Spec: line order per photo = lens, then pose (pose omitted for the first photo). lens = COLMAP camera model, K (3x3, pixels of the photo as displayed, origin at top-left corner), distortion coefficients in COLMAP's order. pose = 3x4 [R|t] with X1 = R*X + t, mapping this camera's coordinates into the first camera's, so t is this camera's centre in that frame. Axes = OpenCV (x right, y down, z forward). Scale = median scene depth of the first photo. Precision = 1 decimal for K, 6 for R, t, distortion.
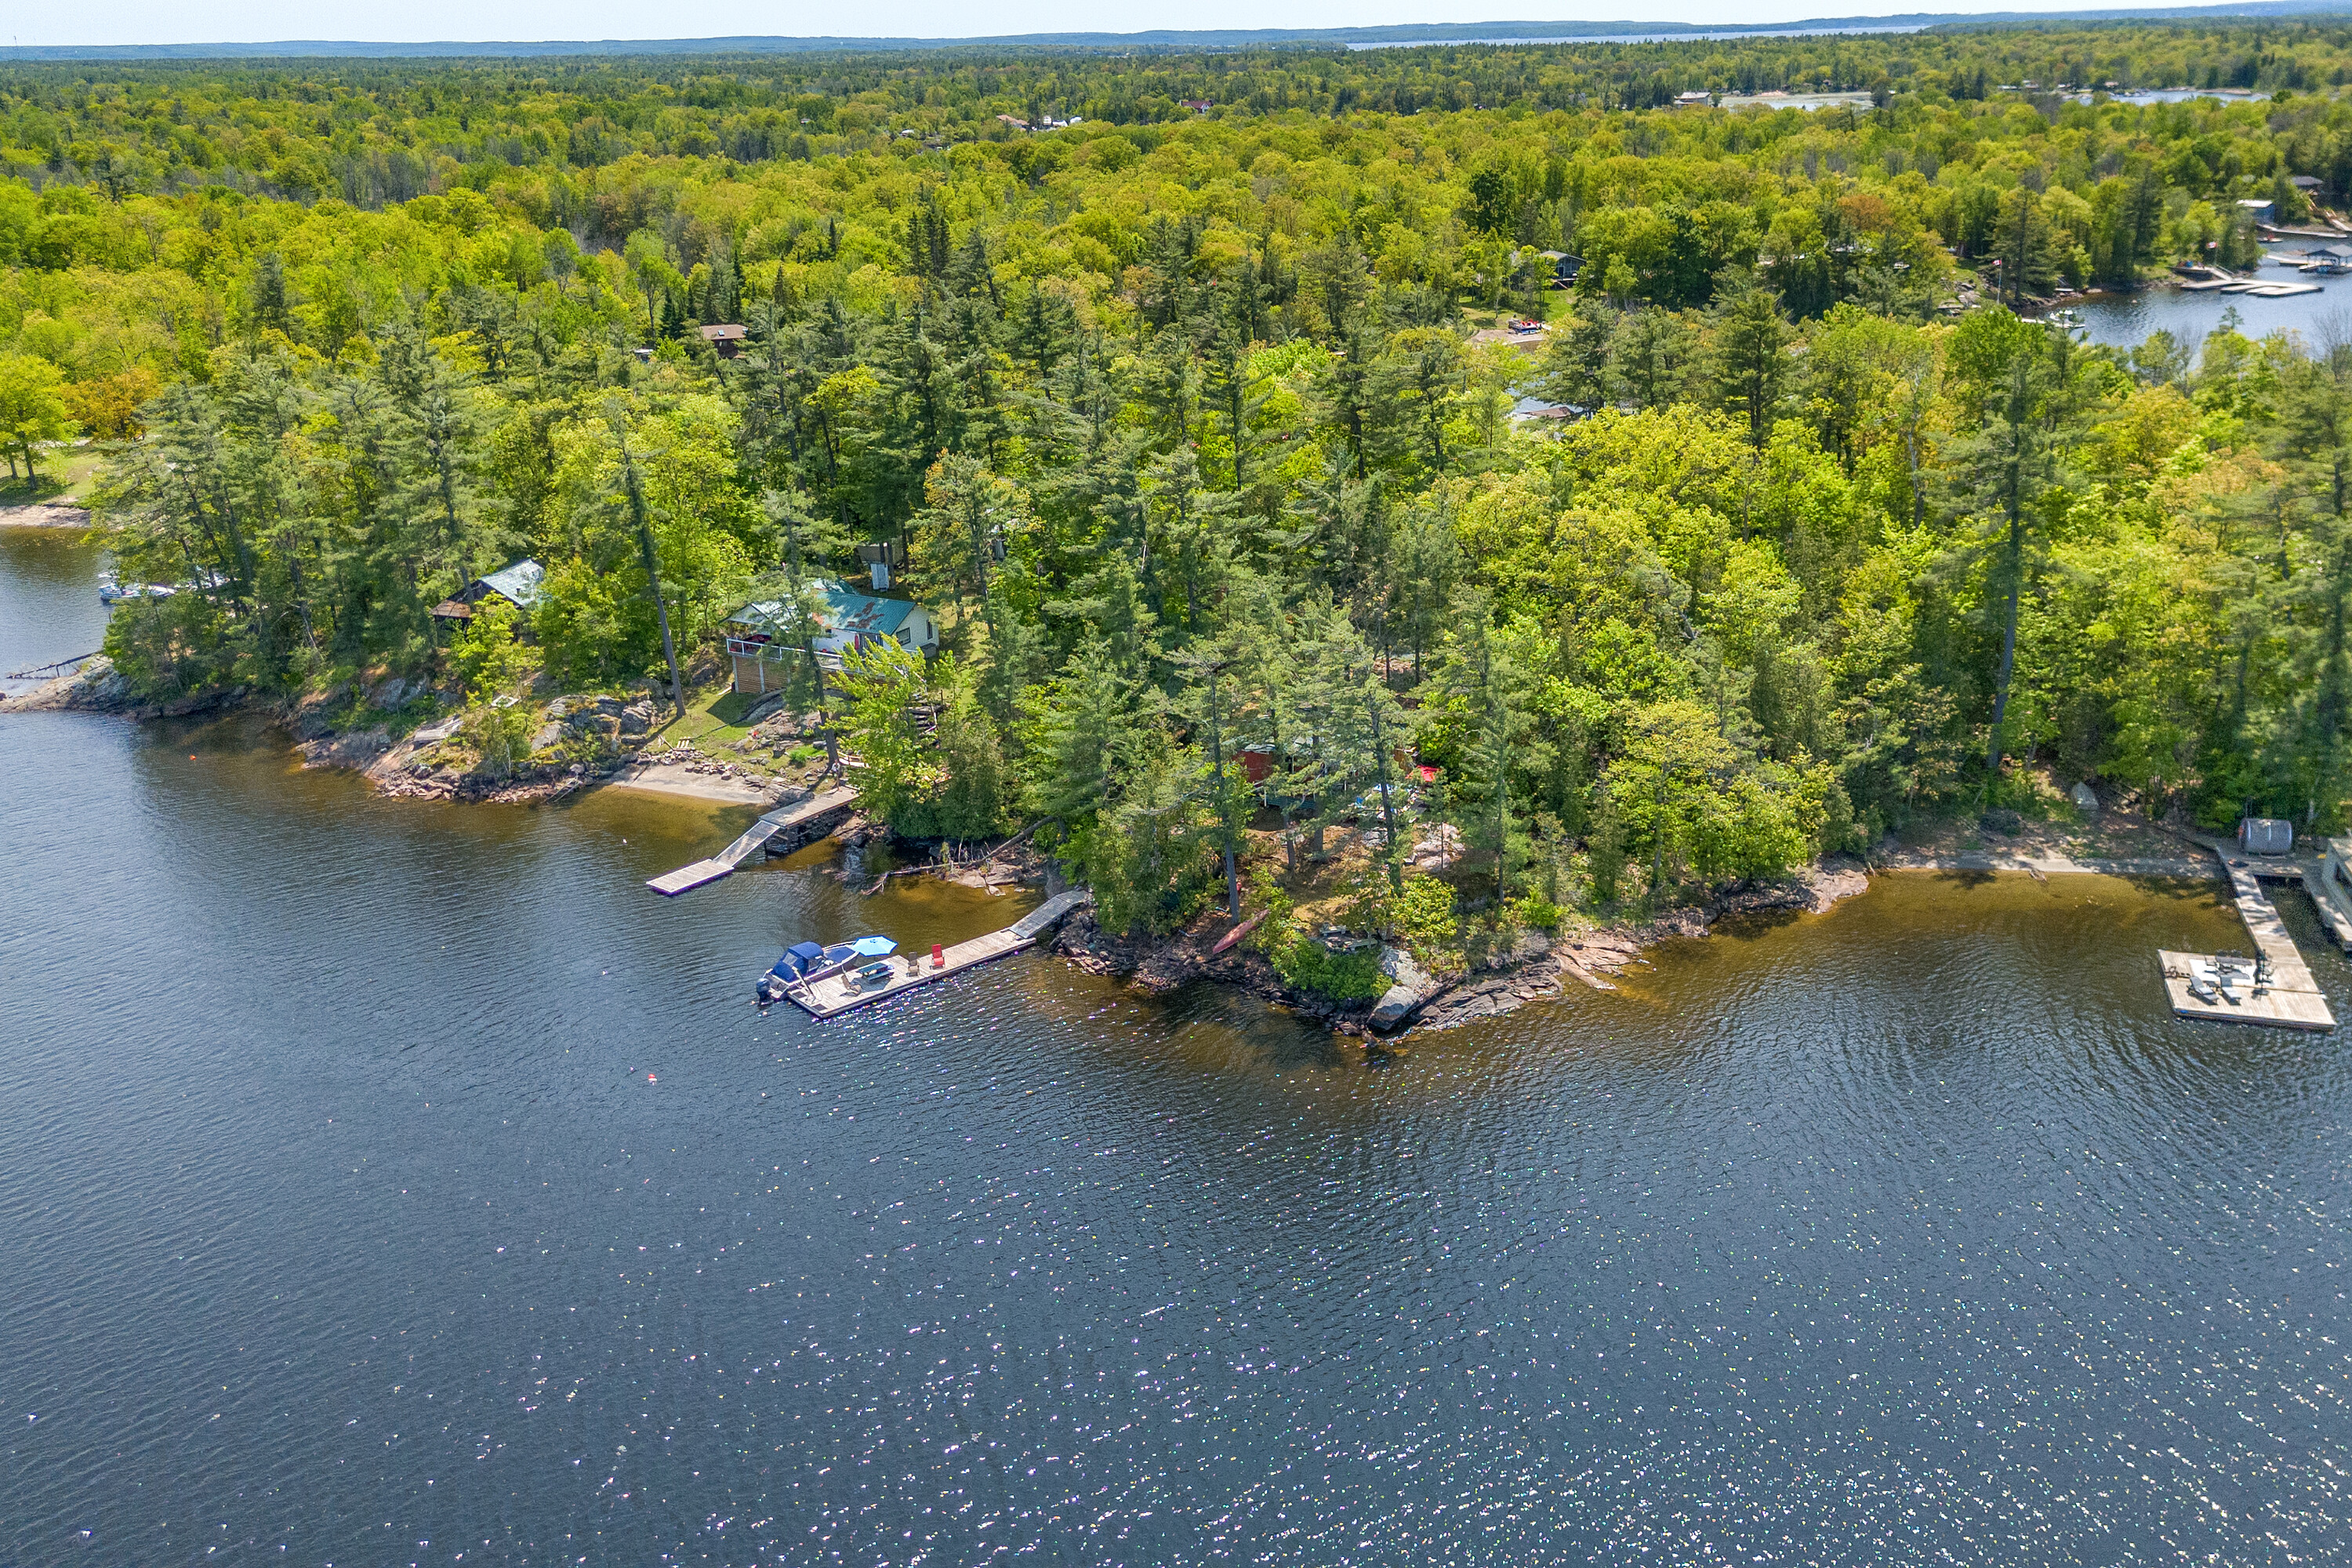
lens RADIAL K [[2024.5, 0, 1182.6], [0, 2024.5, 783.2], [0, 0, 1]] dist [0.178831, -0.223404]
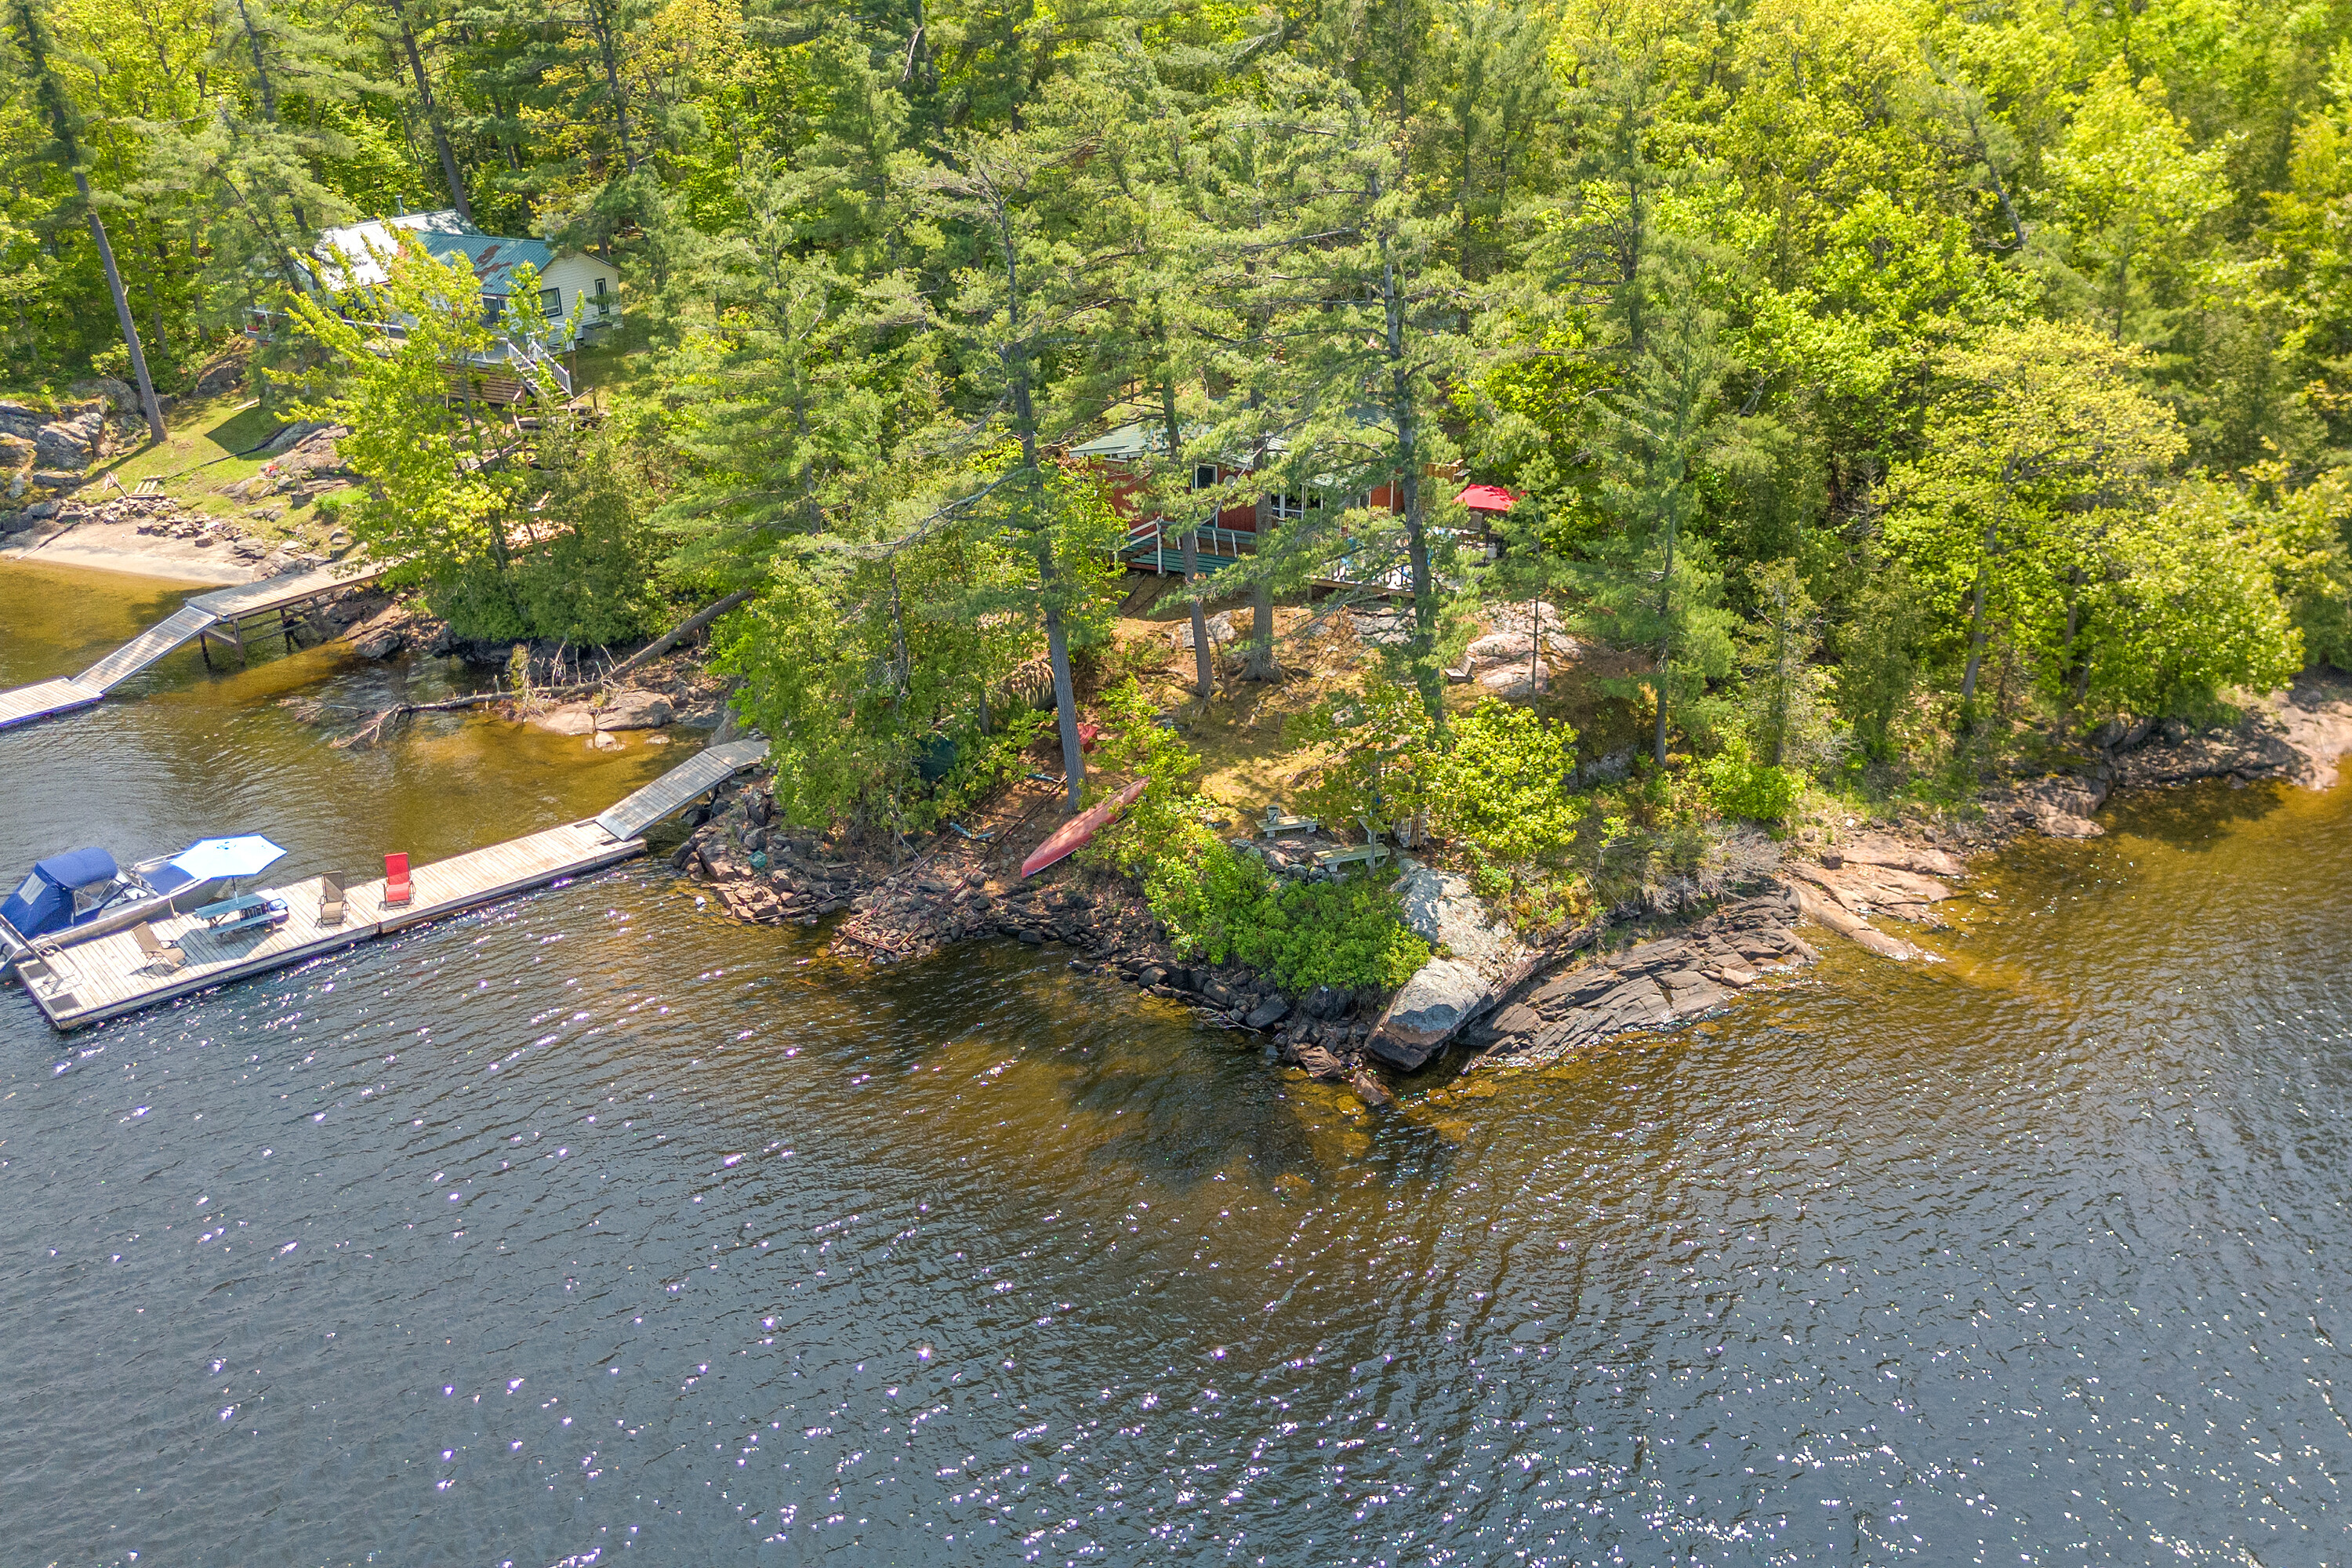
lens RADIAL K [[2024.5, 0, 1182.6], [0, 2024.5, 783.2], [0, 0, 1]] dist [0.178831, -0.223404]
pose [[0.999969, 0.003801, 0.006867, 0.046913], [-0.004159, 0.998590, 0.052929, 0.039389], [-0.006656, -0.052956, 0.998575, 0.548219]]
